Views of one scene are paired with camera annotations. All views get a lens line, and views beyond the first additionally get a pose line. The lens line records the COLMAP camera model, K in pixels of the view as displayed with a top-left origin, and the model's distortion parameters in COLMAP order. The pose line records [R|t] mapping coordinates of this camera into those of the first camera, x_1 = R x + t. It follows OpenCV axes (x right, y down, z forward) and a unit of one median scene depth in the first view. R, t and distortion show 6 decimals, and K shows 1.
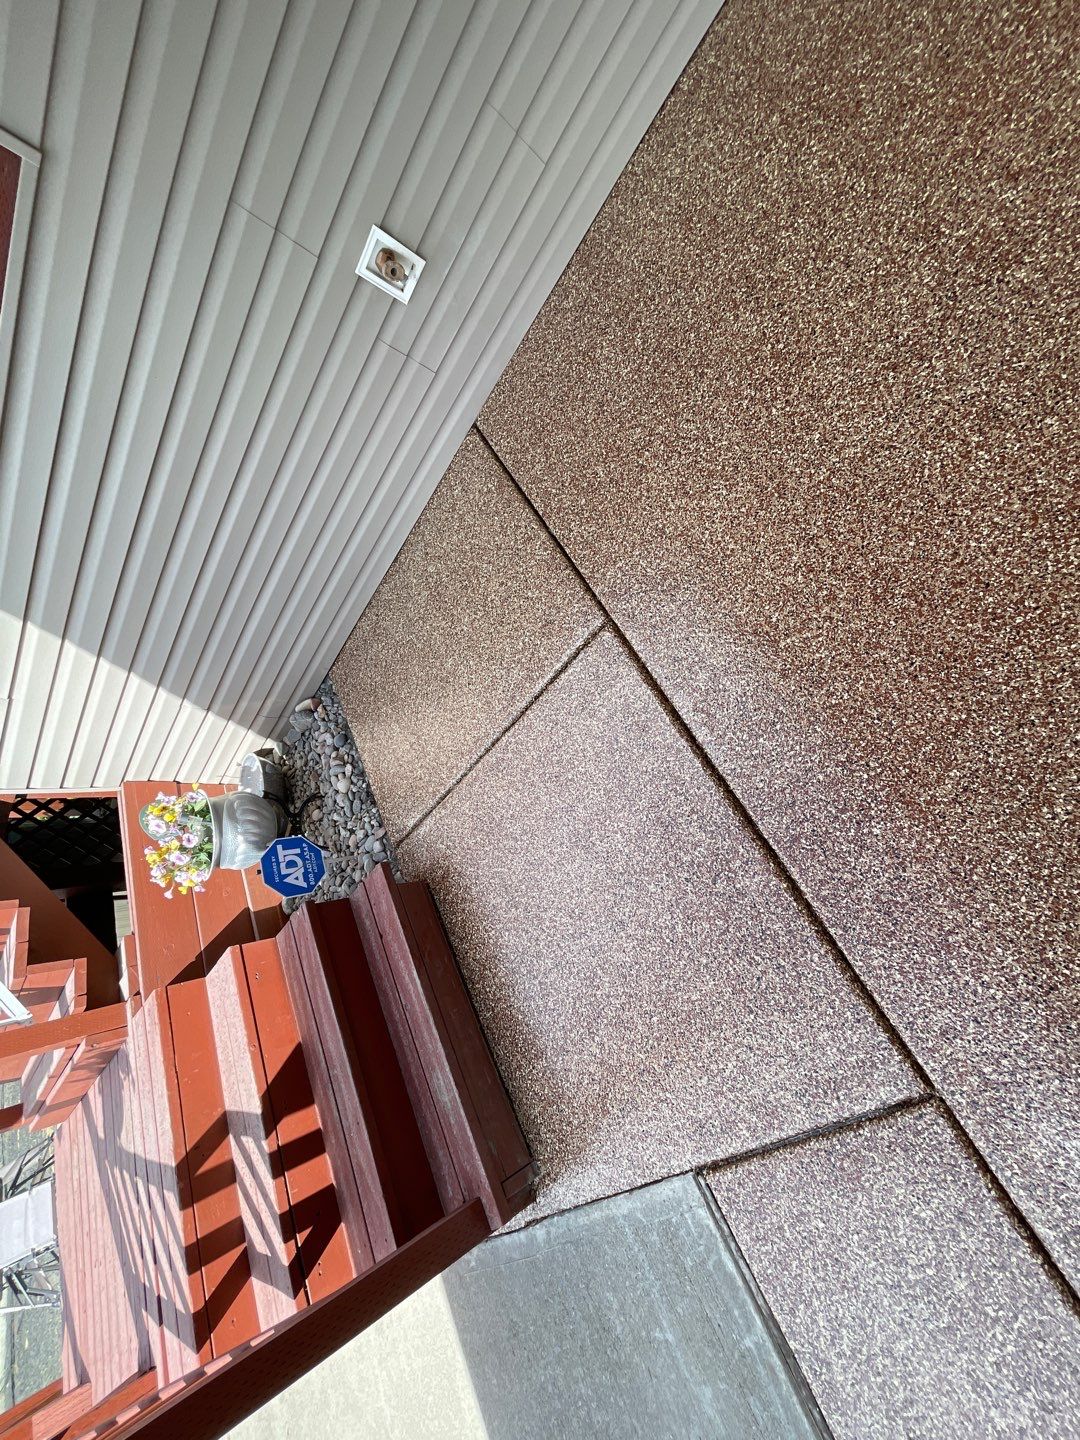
lens RADIAL K [[578.2, 0, 542.7], [0, 578.2, 714.3], [0, 0, 1]] dist [-0.000808, -0.000038]
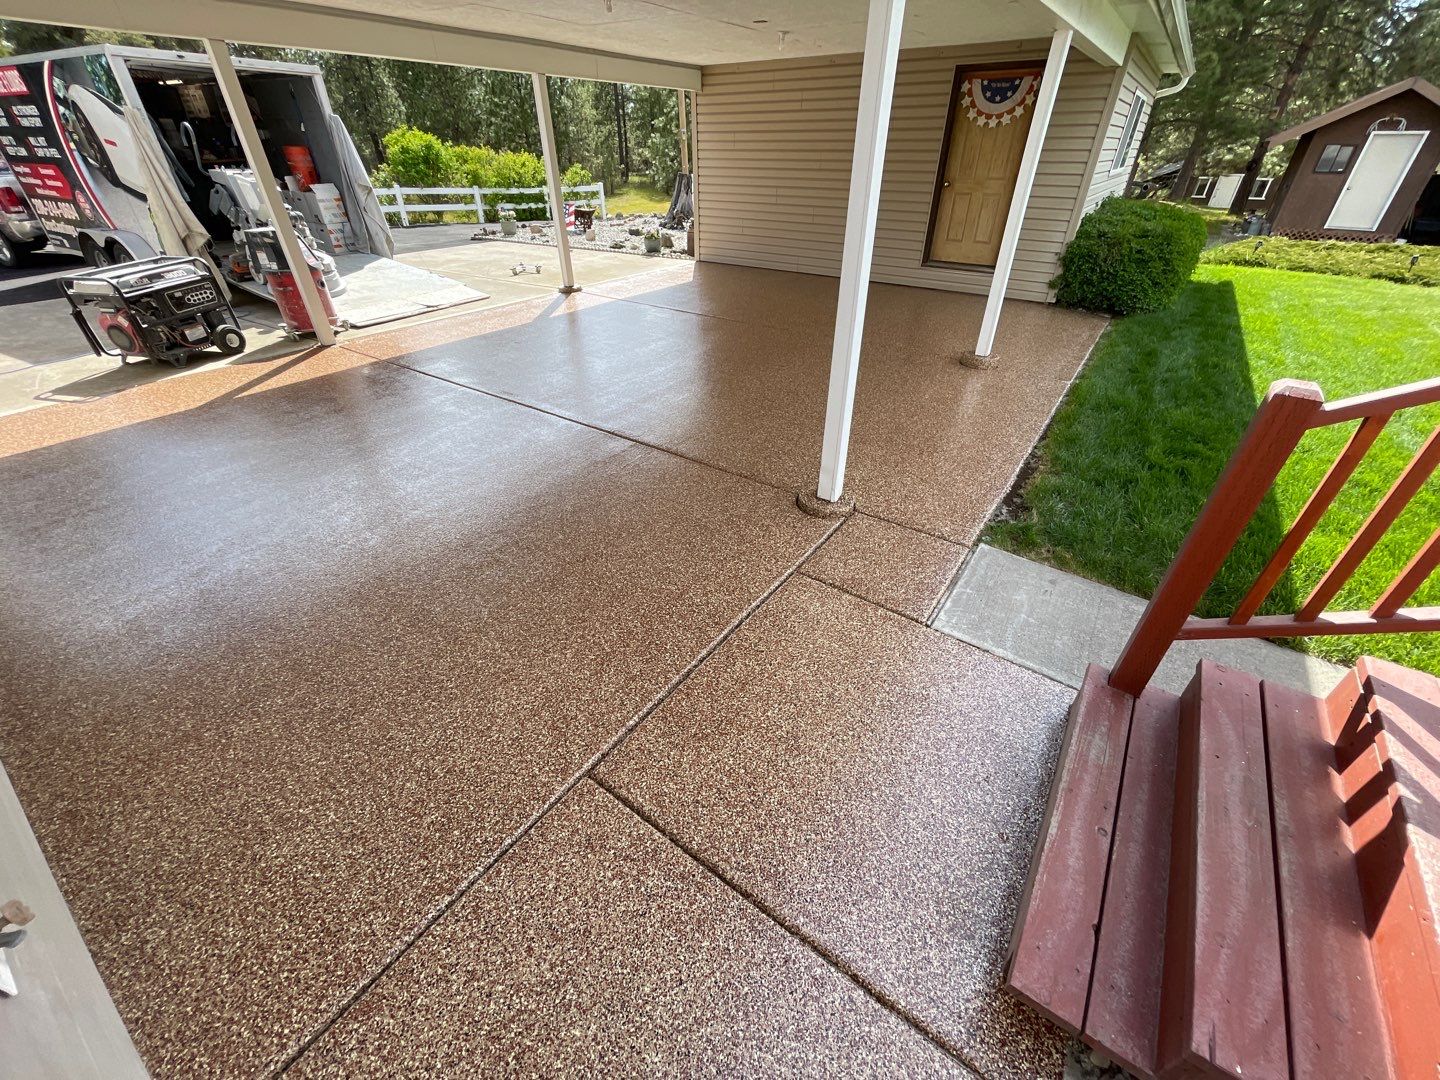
lens RADIAL K [[578.2, 0, 727.0], [0, 578.2, 543.0], [0, 0, 1]] dist [-0.000808, -0.000038]
pose [[-0.244583, 0.152587, 0.957547, -1.000344], [0.961069, -0.092777, 0.260267, -0.150406], [0.128551, 0.983926, -0.123955, 0.723333]]
